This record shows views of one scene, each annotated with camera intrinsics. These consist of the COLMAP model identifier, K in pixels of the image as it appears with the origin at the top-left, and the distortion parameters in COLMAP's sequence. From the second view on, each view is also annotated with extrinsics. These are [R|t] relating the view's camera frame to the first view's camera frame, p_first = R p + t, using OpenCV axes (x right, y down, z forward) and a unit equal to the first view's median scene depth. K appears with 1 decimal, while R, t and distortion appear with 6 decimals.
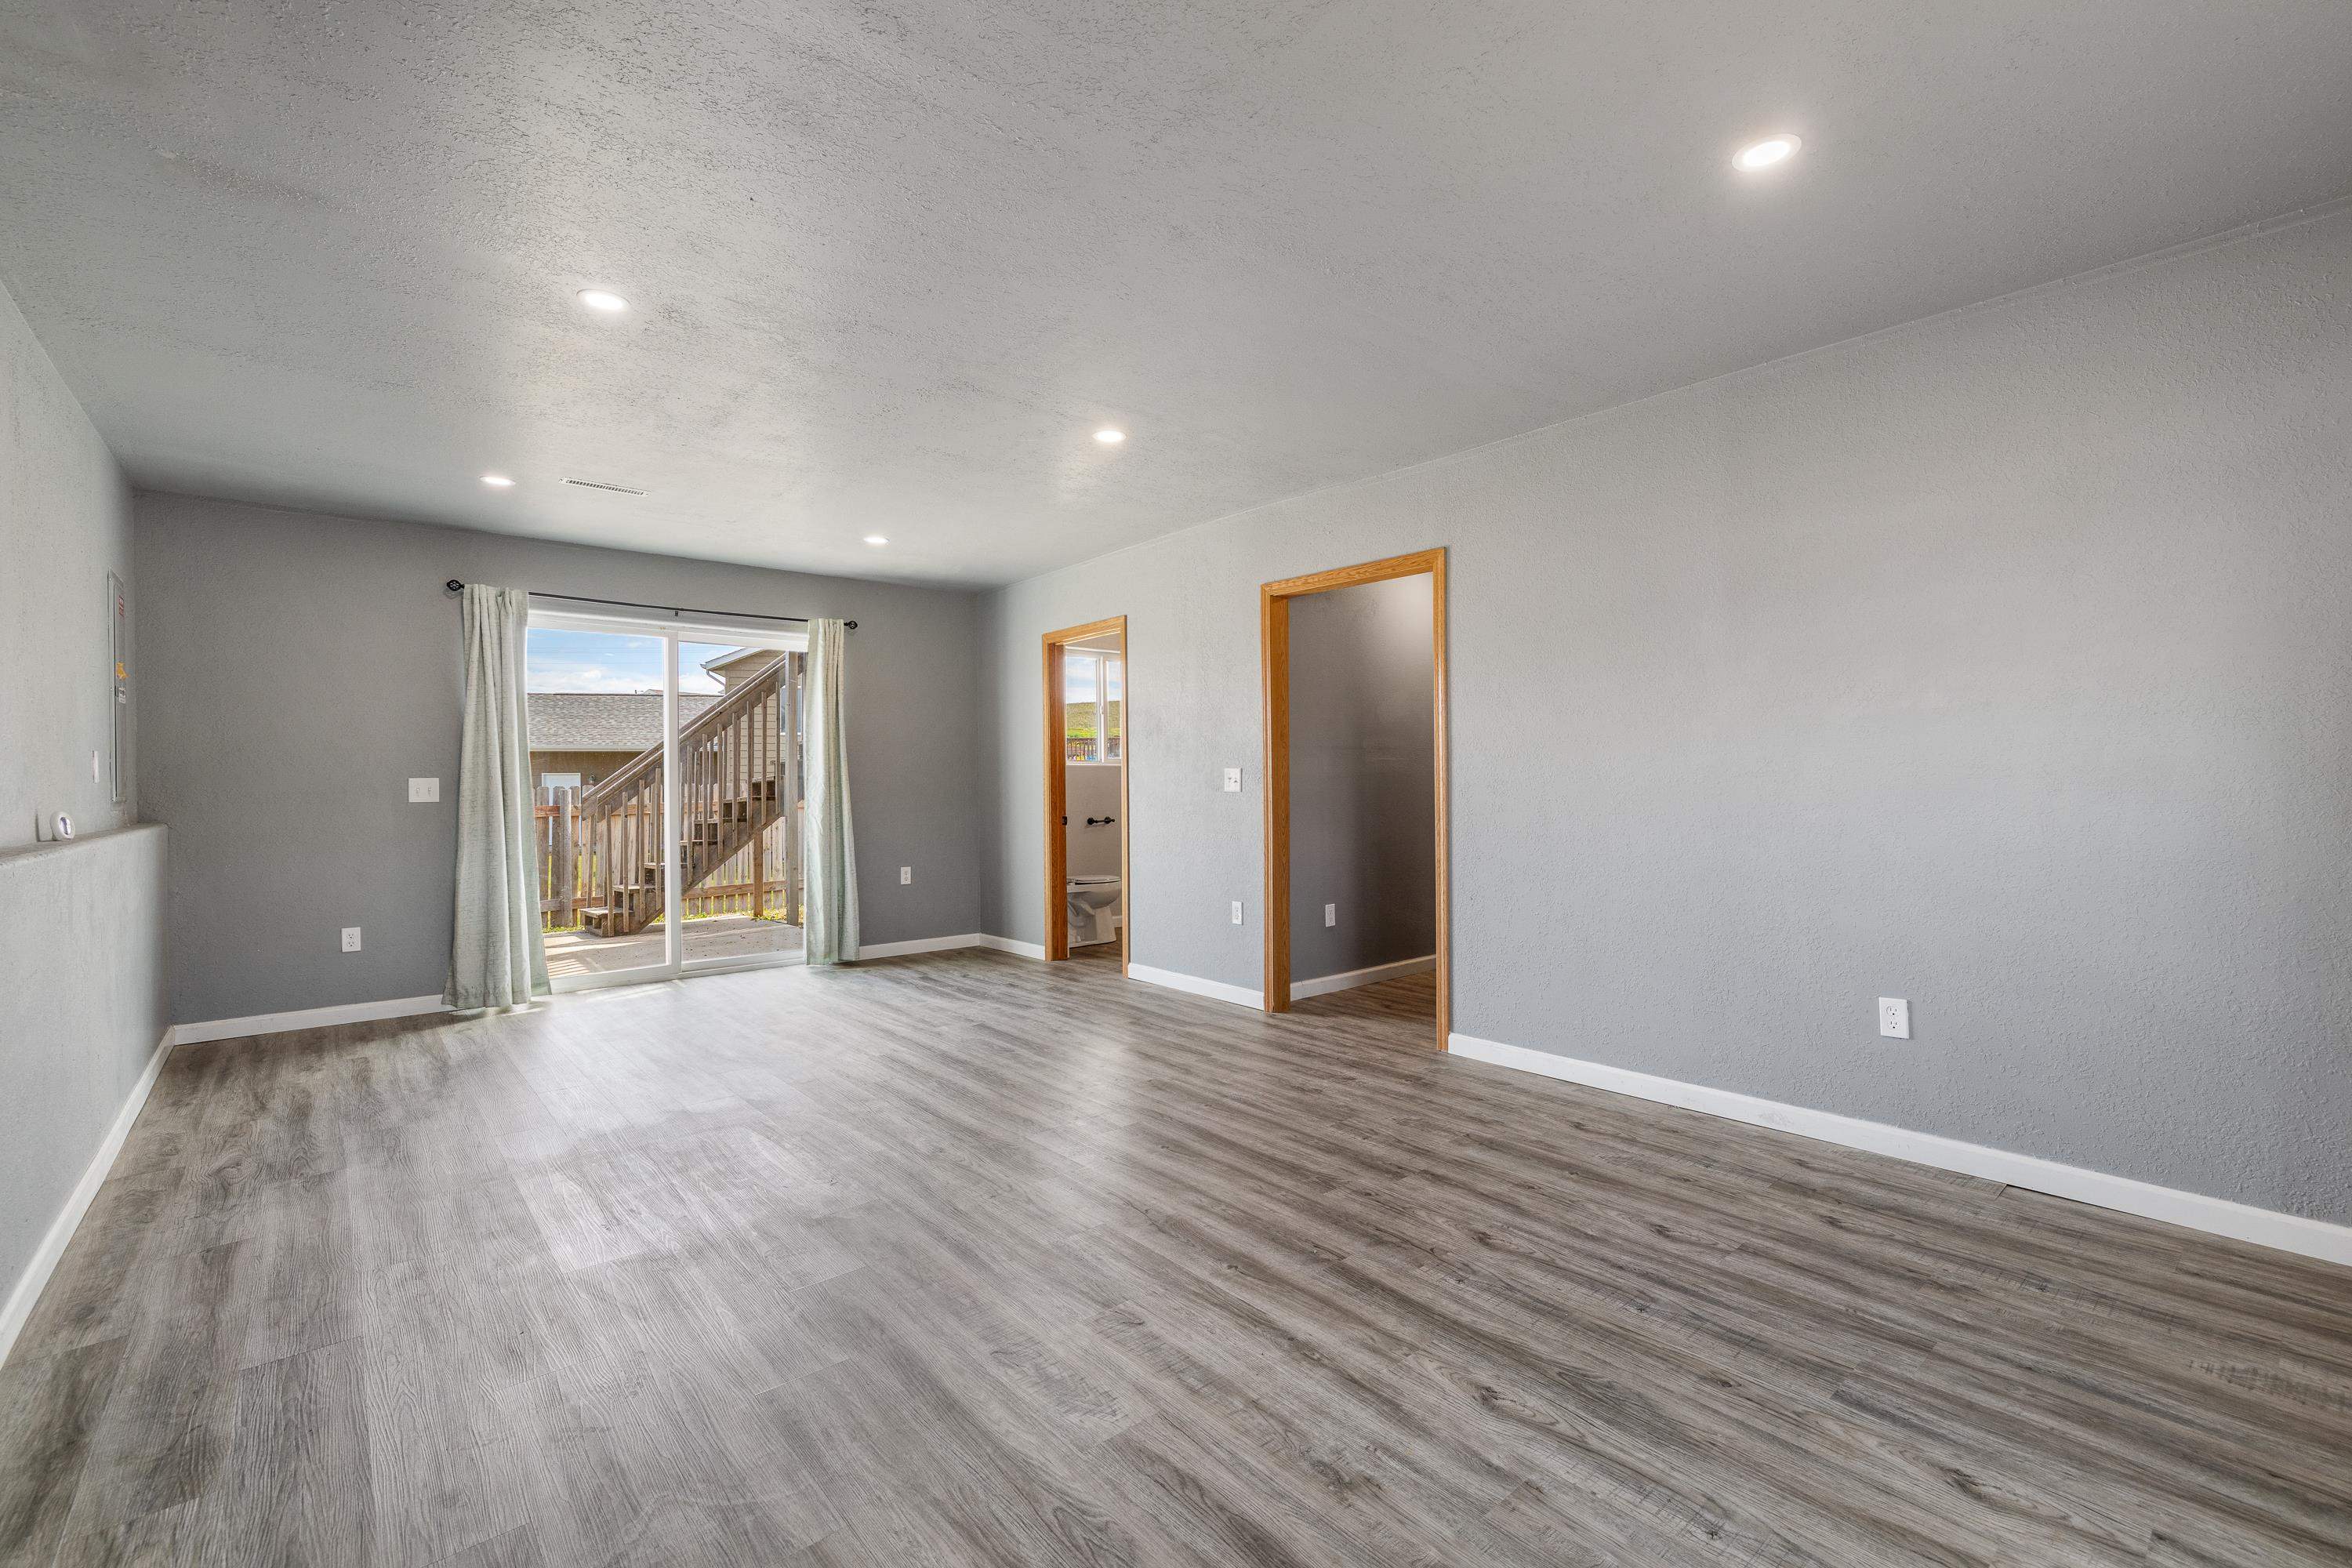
lens RADIAL K [[1016.5, 0, 1196.1], [0, 1016.5, 778.0], [0, 0, 1]] dist [-0.004648, 0.001119]
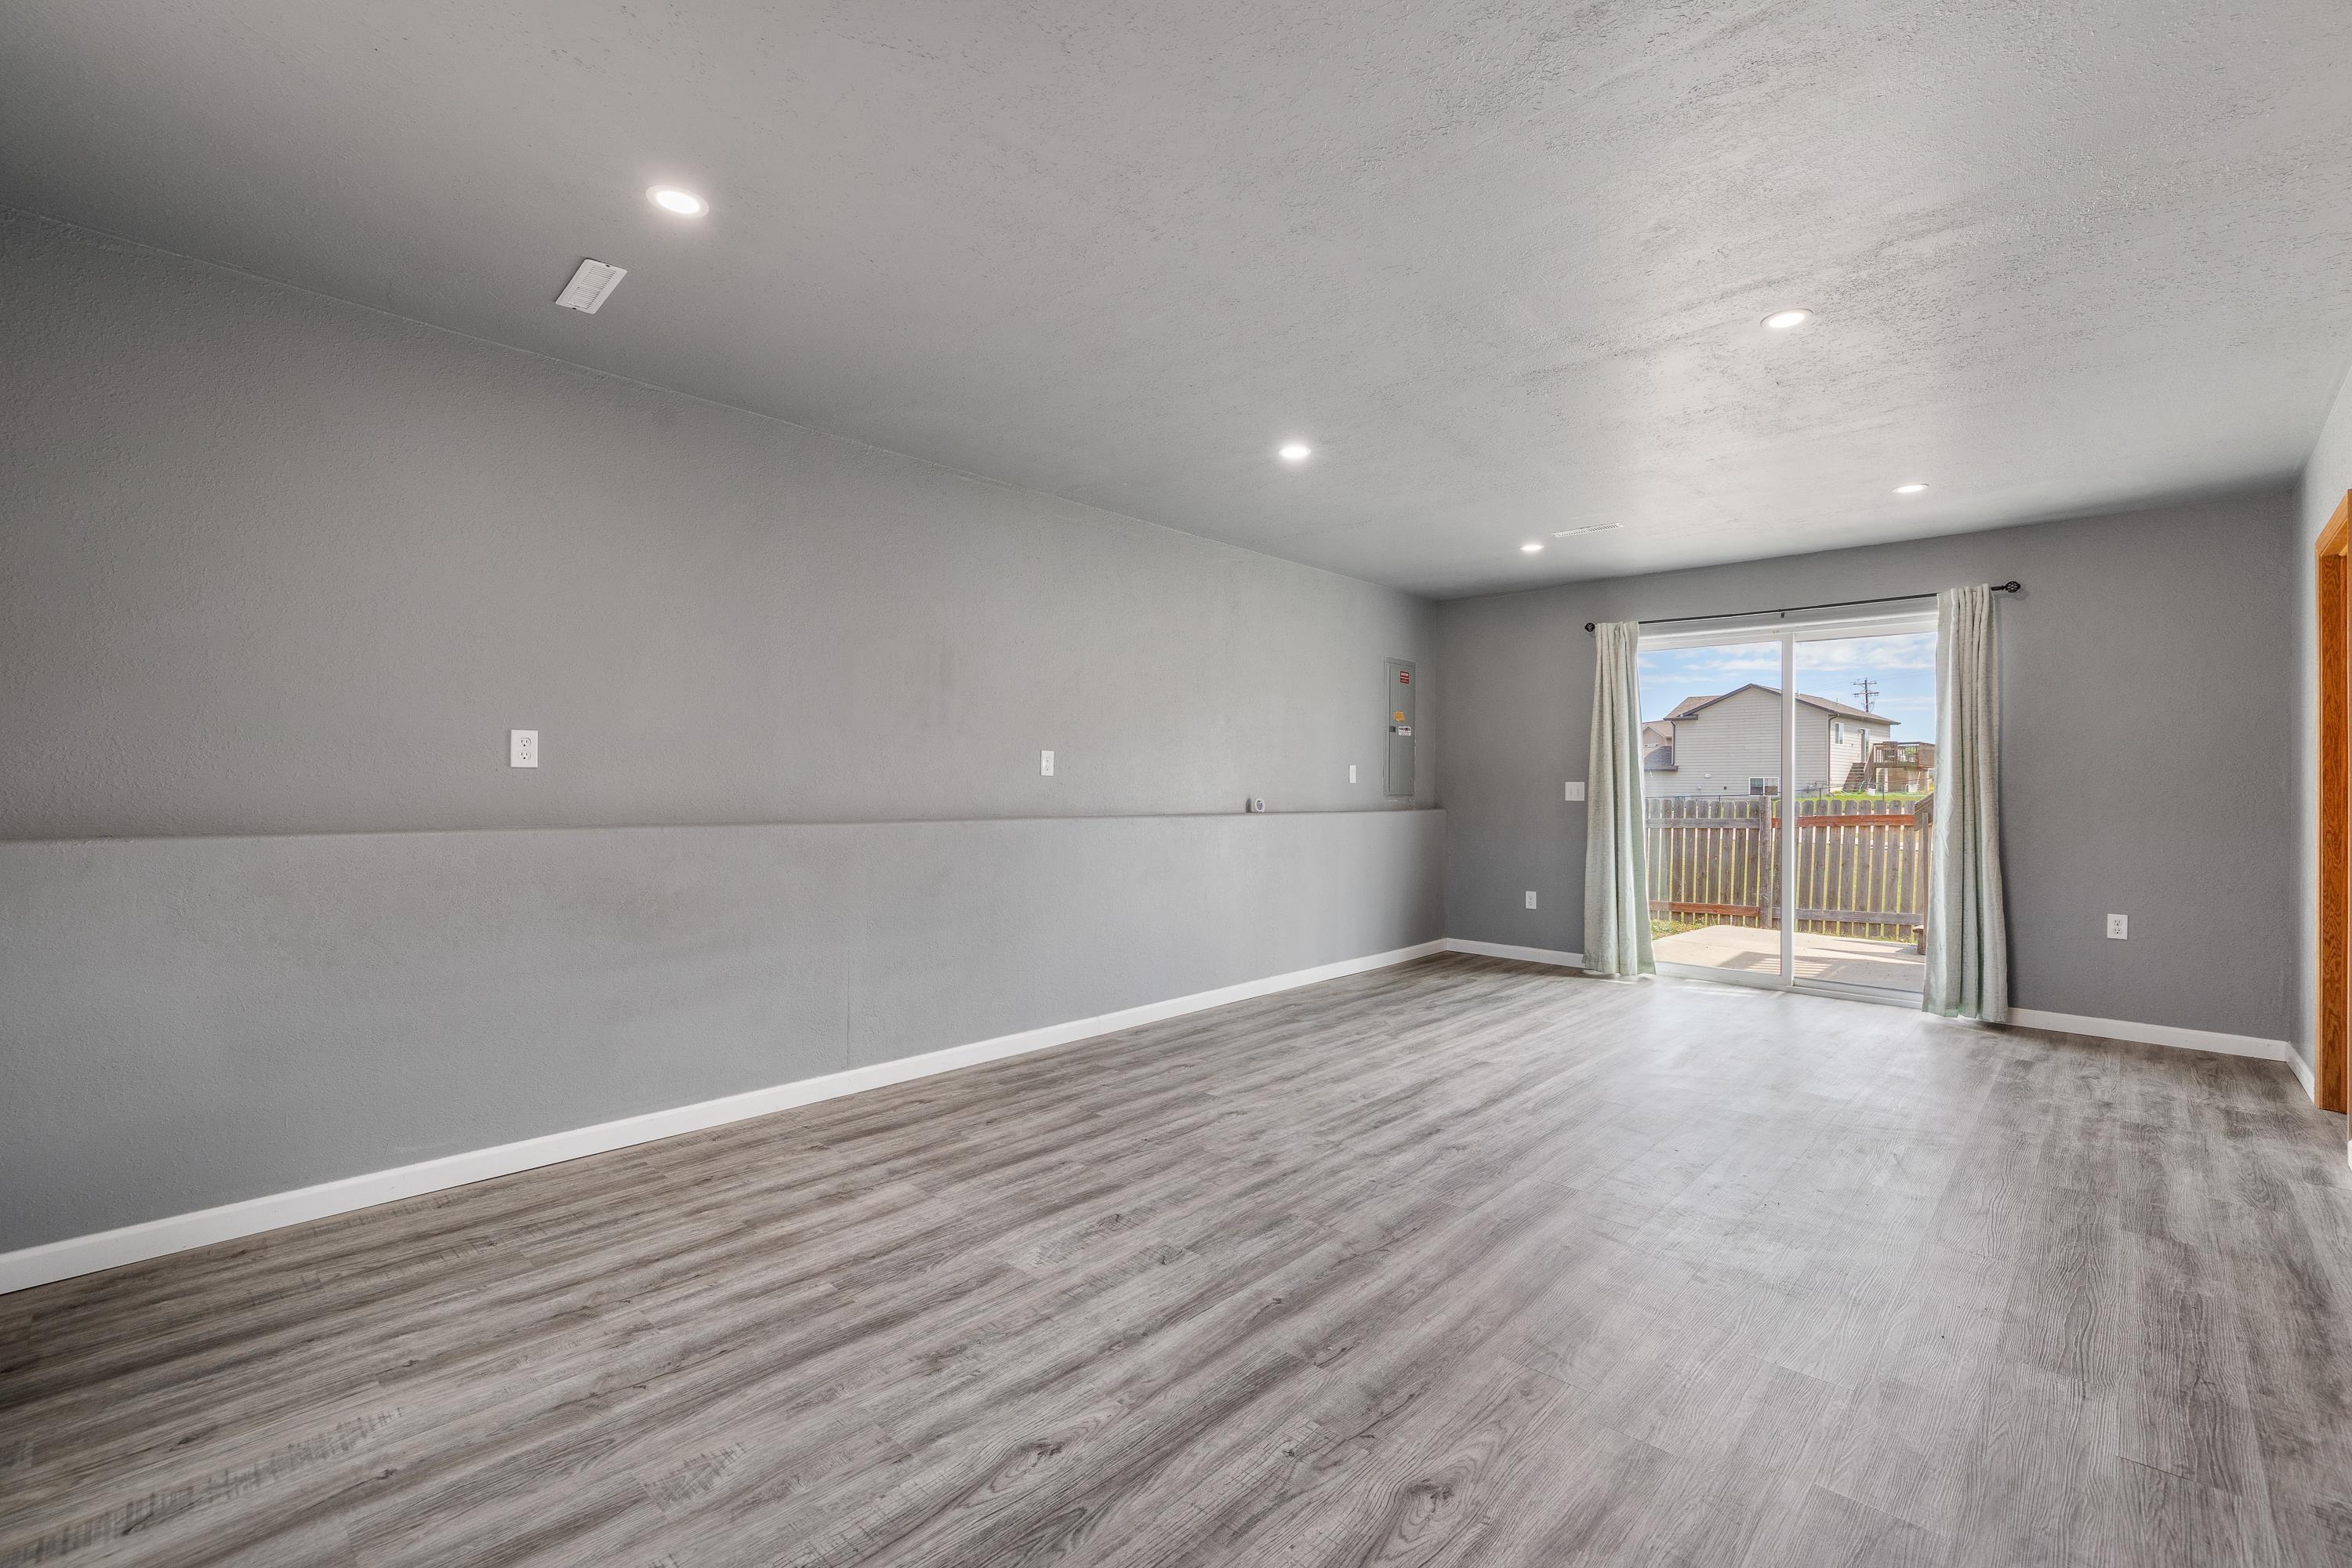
lens RADIAL K [[1016.5, 0, 1183.2], [0, 1016.5, 776.4], [0, 0, 1]] dist [-0.004648, 0.001119]
pose [[0.098206, 0.002523, -0.995163, 1.147125], [-0.008020, 0.999966, 0.001744, -0.012698], [0.995134, 0.007810, 0.098223, 0.960638]]
